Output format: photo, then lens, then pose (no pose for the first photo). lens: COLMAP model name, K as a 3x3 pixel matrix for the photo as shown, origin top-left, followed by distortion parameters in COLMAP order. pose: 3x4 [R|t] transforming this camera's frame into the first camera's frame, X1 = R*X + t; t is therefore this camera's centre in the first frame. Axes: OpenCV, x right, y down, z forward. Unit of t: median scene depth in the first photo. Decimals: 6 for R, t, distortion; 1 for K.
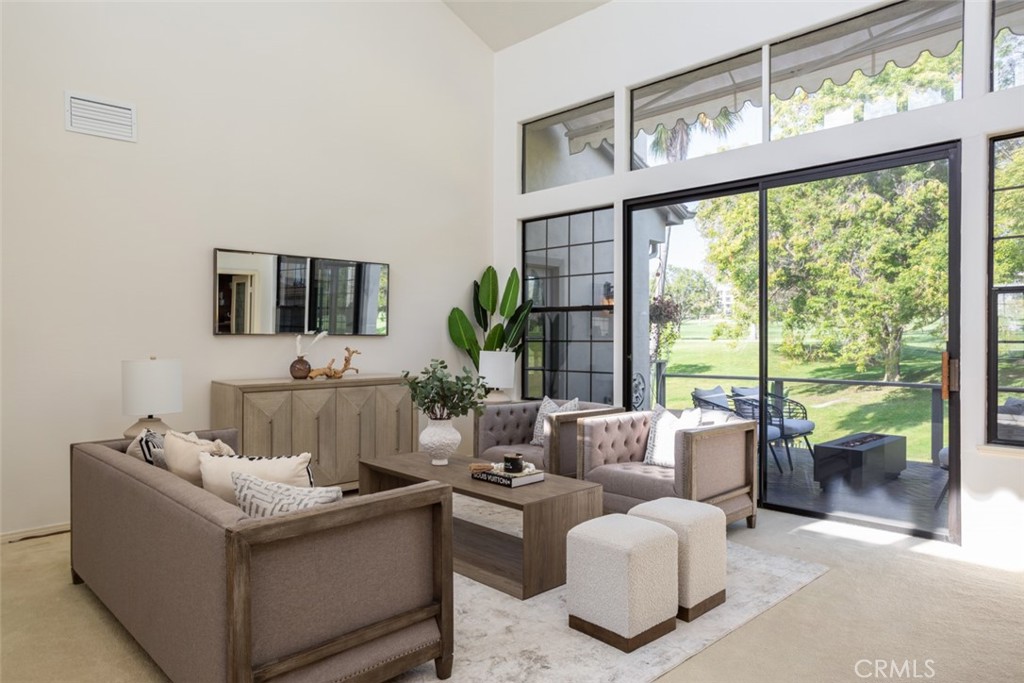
lens RADIAL K [[652.9, 0, 514.6], [0, 652.9, 333.7], [0, 0, 1]] dist [0.001350, -0.000239]
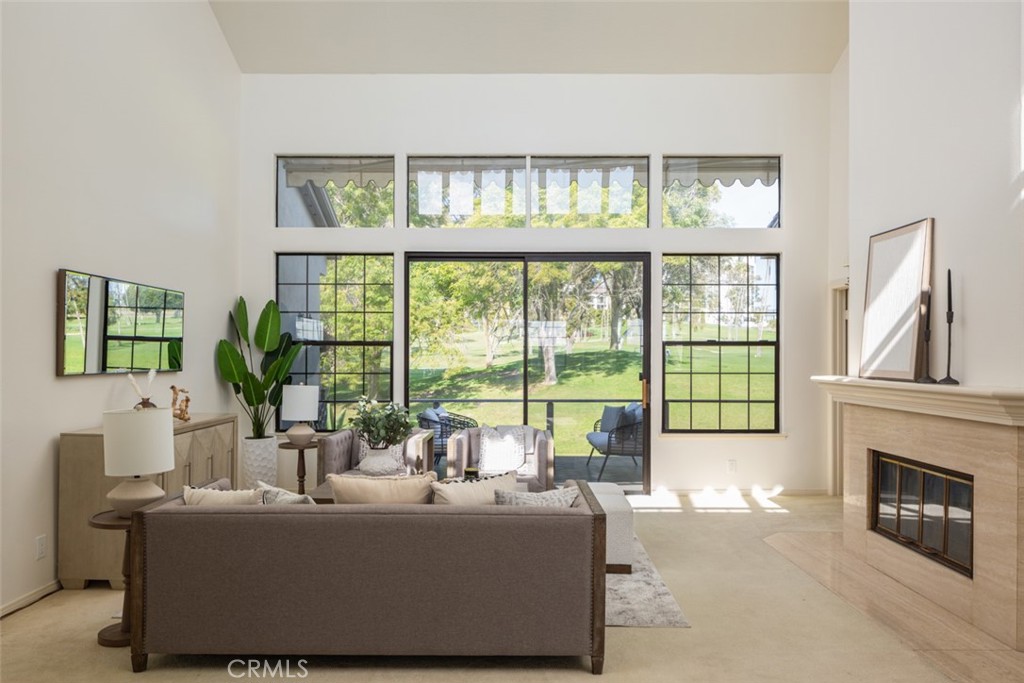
lens RADIAL K [[693.1, 0, 510.5], [0, 693.1, 351.1], [0, 0, 1]] dist [0.003935, 0.002240]
pose [[0.713731, 0.004538, 0.700406, -0.549118], [-0.002072, 0.999988, -0.004367, -0.022575], [-0.700417, 0.001666, 0.713732, -0.006347]]
